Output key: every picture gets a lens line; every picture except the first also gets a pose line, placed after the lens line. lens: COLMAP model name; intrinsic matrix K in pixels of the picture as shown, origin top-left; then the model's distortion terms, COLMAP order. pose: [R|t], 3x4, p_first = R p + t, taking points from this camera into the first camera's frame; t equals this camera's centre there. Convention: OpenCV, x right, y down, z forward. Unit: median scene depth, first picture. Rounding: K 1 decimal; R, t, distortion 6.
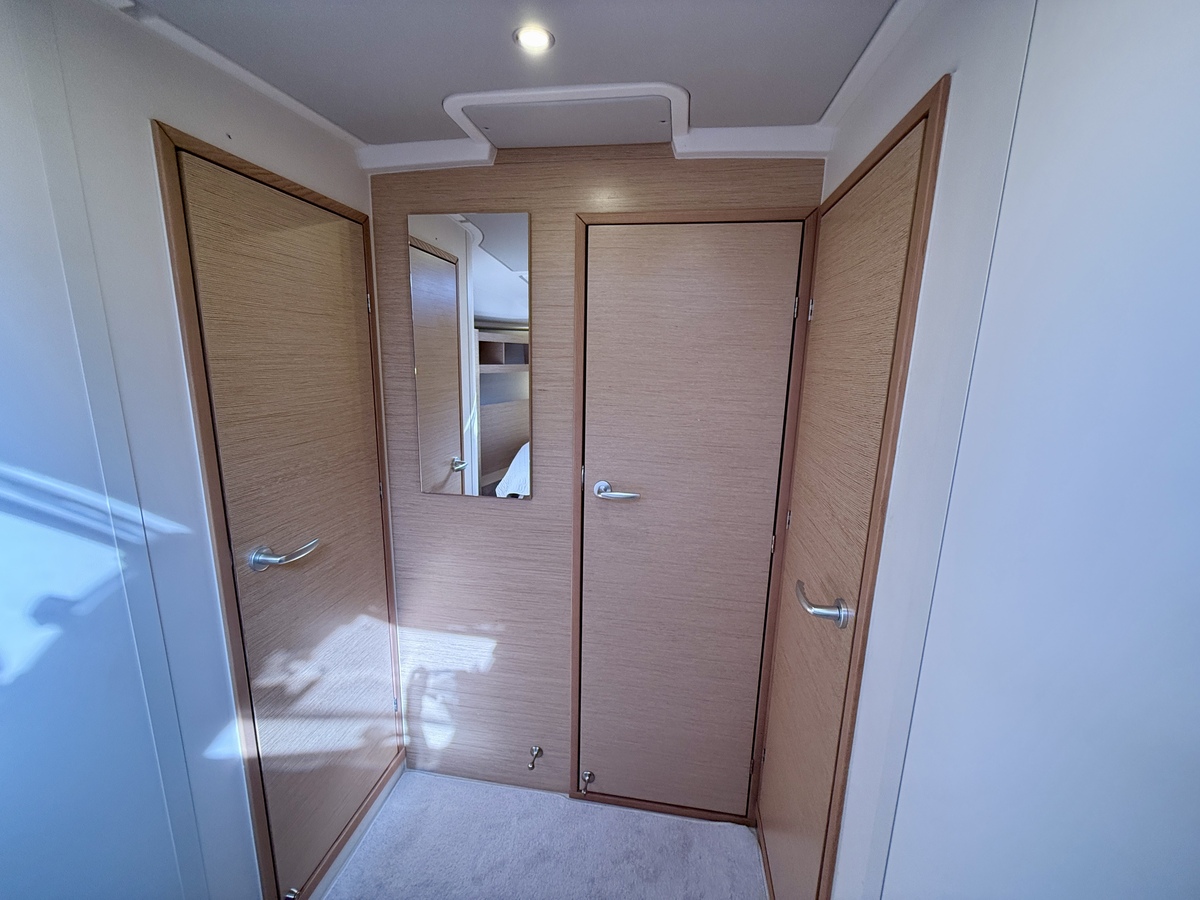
lens RADIAL K [[484.9, 0, 600.7], [0, 484.9, 452.6], [0, 0, 1]] dist [-0.000340, -0.000284]
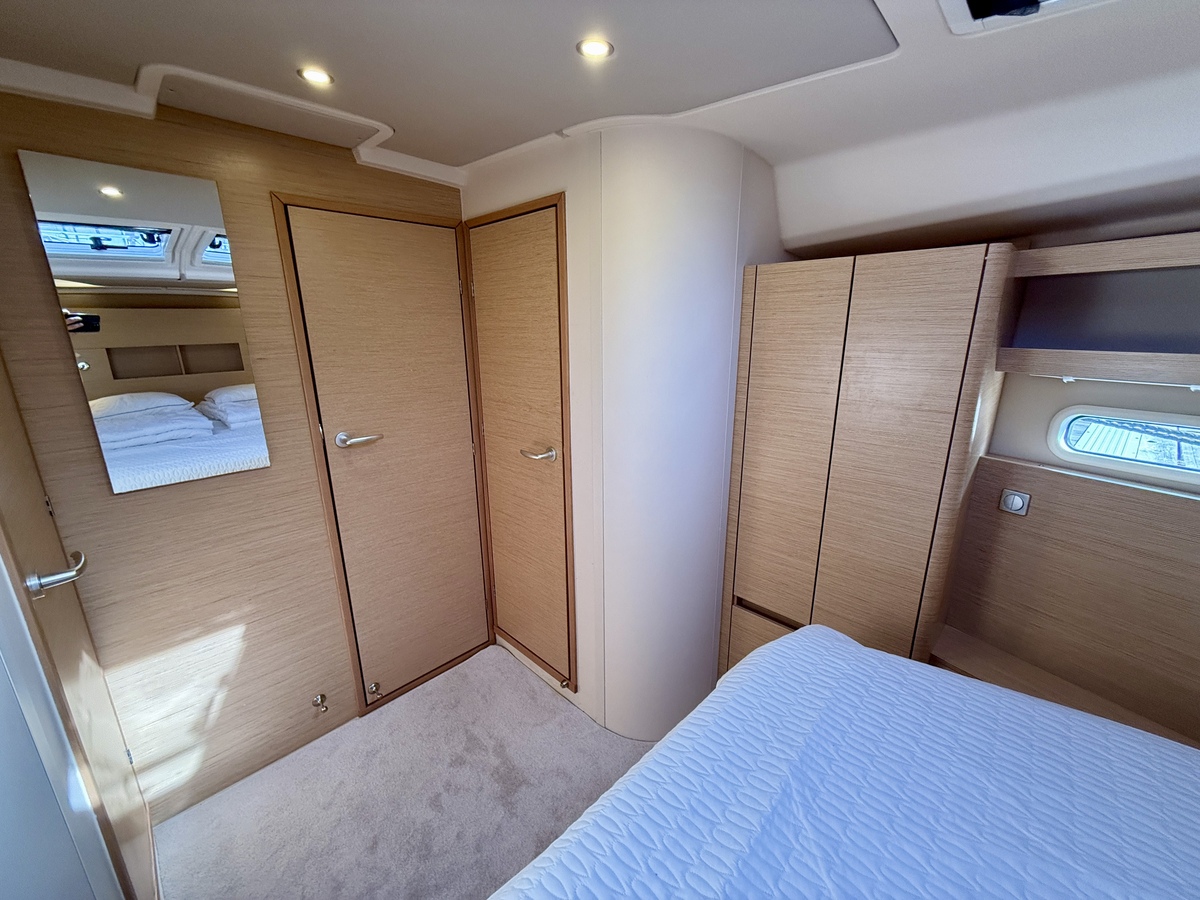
lens RADIAL K [[484.9, 0, 595.1], [0, 484.9, 448.5], [0, 0, 1]] dist [-0.000340, -0.000284]
pose [[0.591854, -0.226188, 0.773658, -0.545814], [0.180466, 0.972639, 0.146304, 0.035250], [-0.785583, 0.053028, 0.616480, -0.193425]]
